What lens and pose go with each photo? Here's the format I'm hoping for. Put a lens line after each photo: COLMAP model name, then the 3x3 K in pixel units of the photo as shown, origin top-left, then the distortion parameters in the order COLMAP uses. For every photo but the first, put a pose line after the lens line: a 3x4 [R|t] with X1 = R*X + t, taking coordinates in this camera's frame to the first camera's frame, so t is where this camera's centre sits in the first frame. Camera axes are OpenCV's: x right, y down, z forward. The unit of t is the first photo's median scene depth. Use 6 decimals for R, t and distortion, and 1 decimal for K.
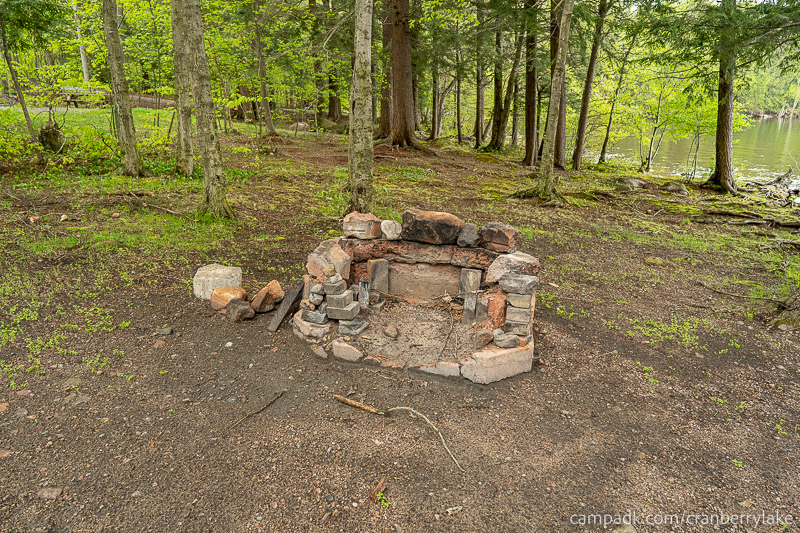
lens RADIAL K [[526.7, 0, 401.2], [0, 526.7, 269.1], [0, 0, 1]] dist [-0.004667, 0.001991]
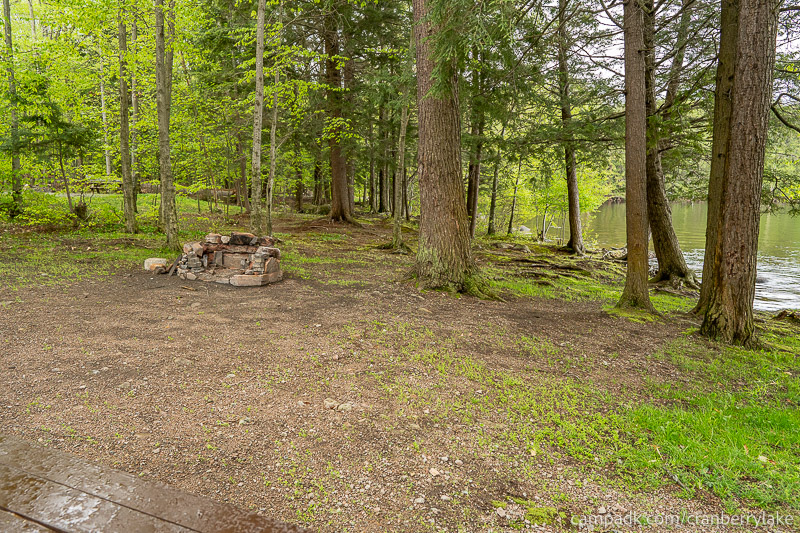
lens RADIAL K [[526.7, 0, 398.8], [0, 526.7, 266.4], [0, 0, 1]] dist [-0.004667, 0.001991]
pose [[0.999864, 0.000379, -0.016483, 0.260619], [-0.003003, 0.987199, -0.159463, 0.137039], [0.016211, 0.159490, 0.987066, -0.433803]]
